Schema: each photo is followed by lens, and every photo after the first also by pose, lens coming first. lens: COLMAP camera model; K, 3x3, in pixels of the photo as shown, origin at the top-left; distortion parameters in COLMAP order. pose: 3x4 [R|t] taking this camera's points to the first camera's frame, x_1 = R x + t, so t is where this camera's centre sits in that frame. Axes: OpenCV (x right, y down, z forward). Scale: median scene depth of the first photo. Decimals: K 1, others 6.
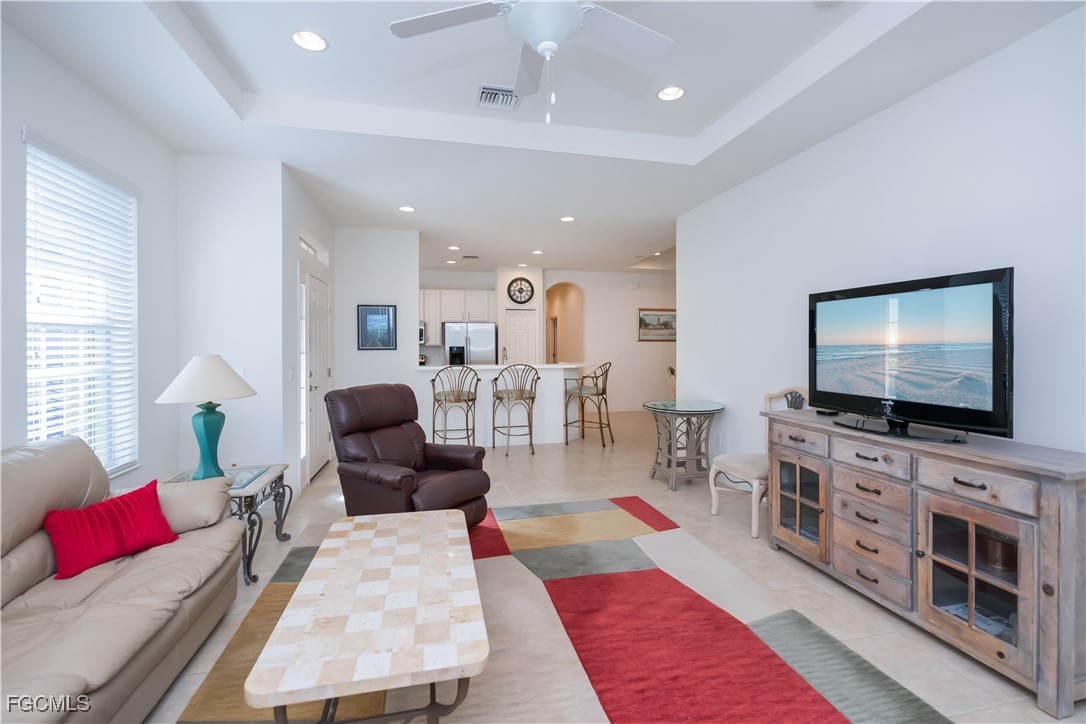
lens RADIAL K [[488.1, 0, 543.0], [0, 488.1, 362.0], [0, 0, 1]] dist [-0.000885, -0.000212]
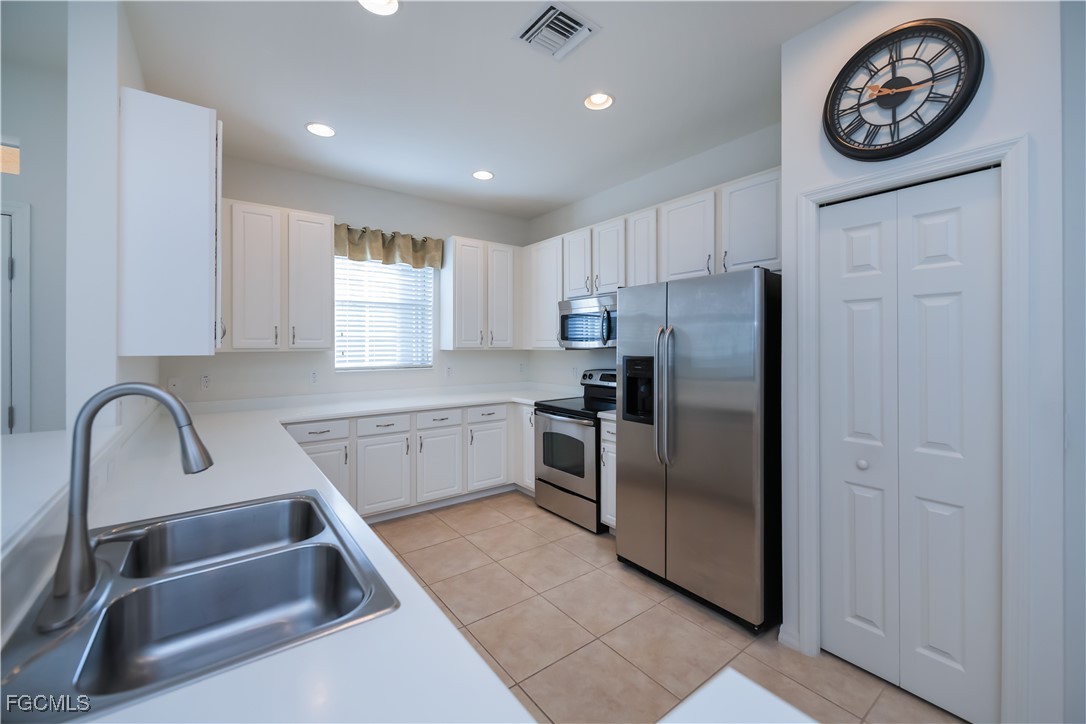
lens RADIAL K [[432.7, 0, 544.1], [0, 432.7, 345.5], [0, 0, 1]] dist [-0.001097, -0.000489]
pose [[0.411633, 0.006669, -0.911325, 0.197771], [-0.032212, 0.999455, -0.007236, -0.107691], [0.910780, 0.032334, 0.411623, 2.560791]]
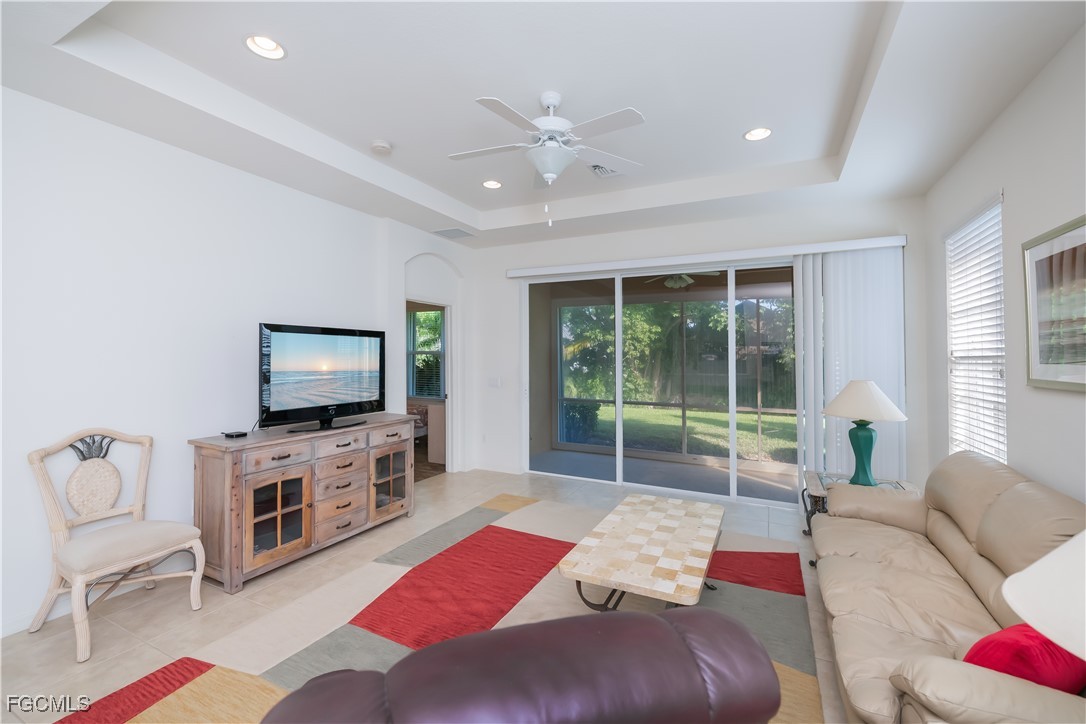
lens RADIAL K [[448.8, 0, 543.4], [0, 448.8, 347.8], [0, 0, 1]] dist [-0.001246, -0.000147]
pose [[-0.769311, 0.009231, 0.638808, -0.599197], [0.017523, 0.999824, 0.006655, -0.086886], [-0.638634, 0.016313, -0.769338, 1.462810]]
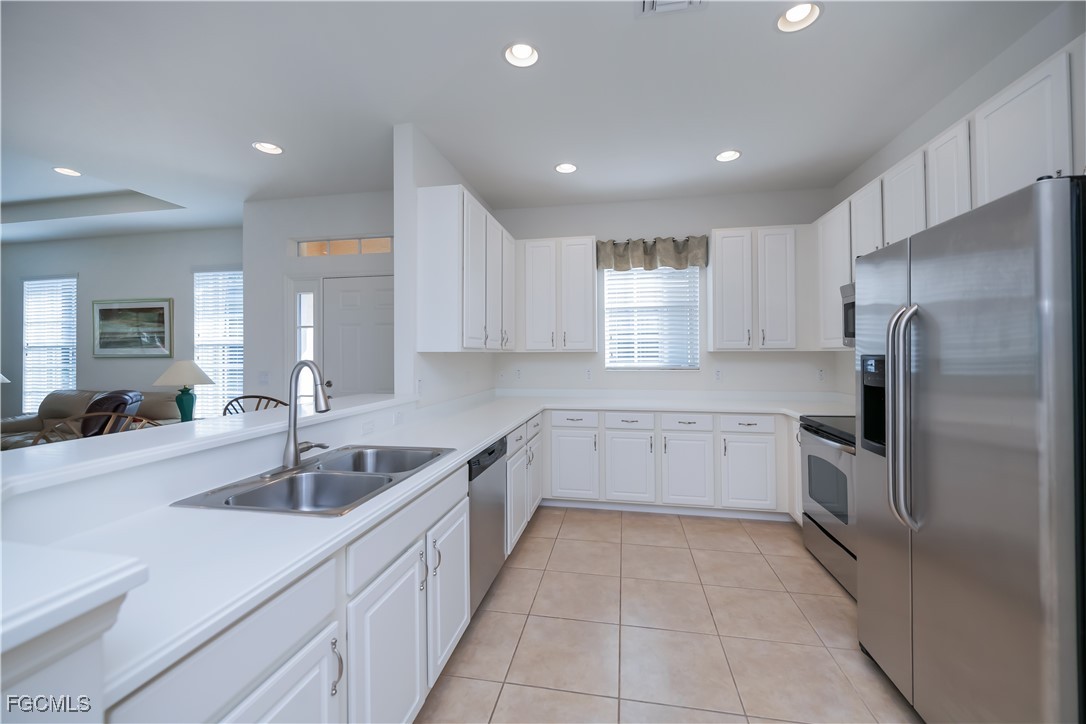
lens RADIAL K [[432.7, 0, 544.1], [0, 432.7, 345.5], [0, 0, 1]] dist [-0.001097, -0.000489]
pose [[-0.400952, -0.005348, -0.916083, 0.202242], [-0.022529, 0.999738, 0.004025, -0.105128], [0.915822, 0.022252, -0.400968, 2.928257]]
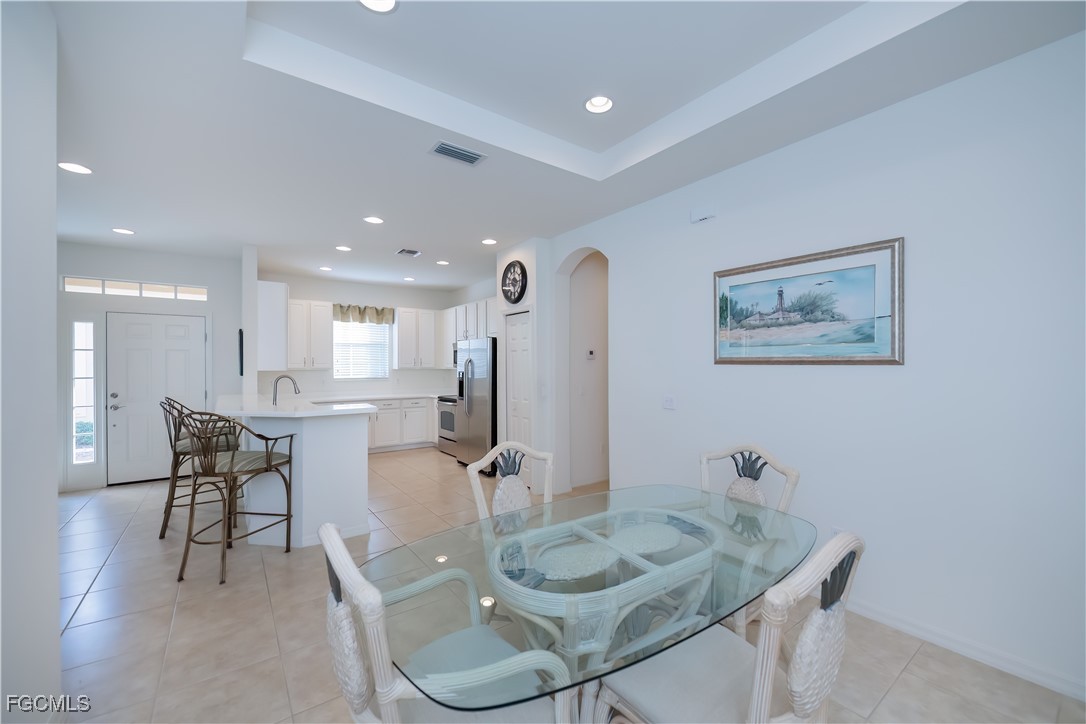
lens RADIAL K [[437.2, 0, 548.1], [0, 437.2, 366.0], [0, 0, 1]] dist [-0.000952, -0.000275]
pose [[0.396676, 0.005194, -0.917944, 1.561992], [-0.029688, 0.999533, -0.007174, -0.120490], [0.917478, 0.030098, 0.396646, 2.657782]]
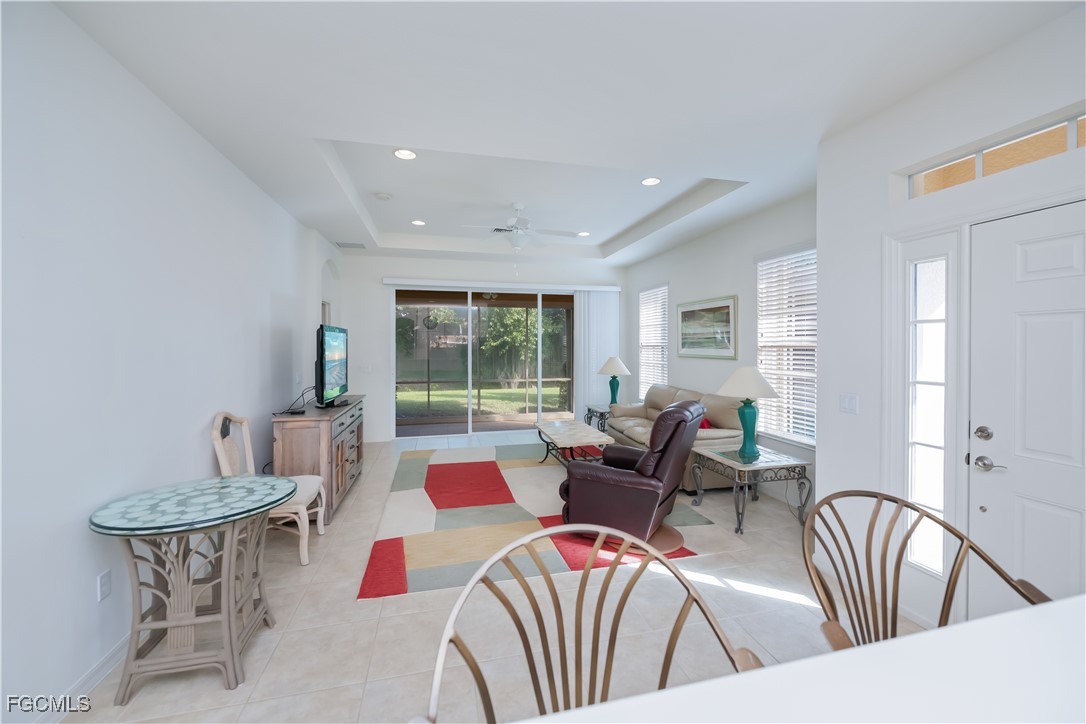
lens RADIAL K [[436.5, 0, 549.7], [0, 436.5, 347.6], [0, 0, 1]] dist [-0.001063, -0.000334]
pose [[-0.999632, 0.003562, -0.026885, -0.074395], [0.002480, 0.999190, 0.040161, -0.128559], [0.027006, 0.040079, -0.998831, 2.418419]]
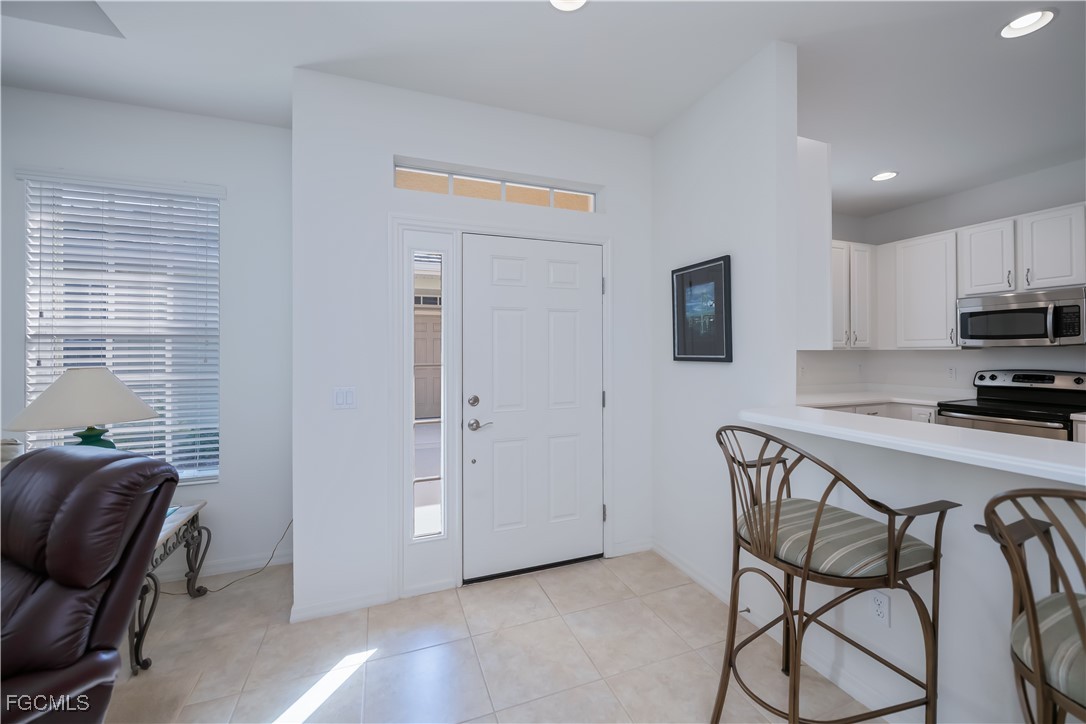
lens RADIAL K [[436.5, 0, 549.7], [0, 436.5, 347.6], [0, 0, 1]] dist [-0.001063, -0.000334]
pose [[0.140038, -0.000384, -0.990146, 0.107219], [-0.028252, 0.999591, -0.004383, -0.069249], [0.989743, 0.028587, 0.139970, 1.760543]]
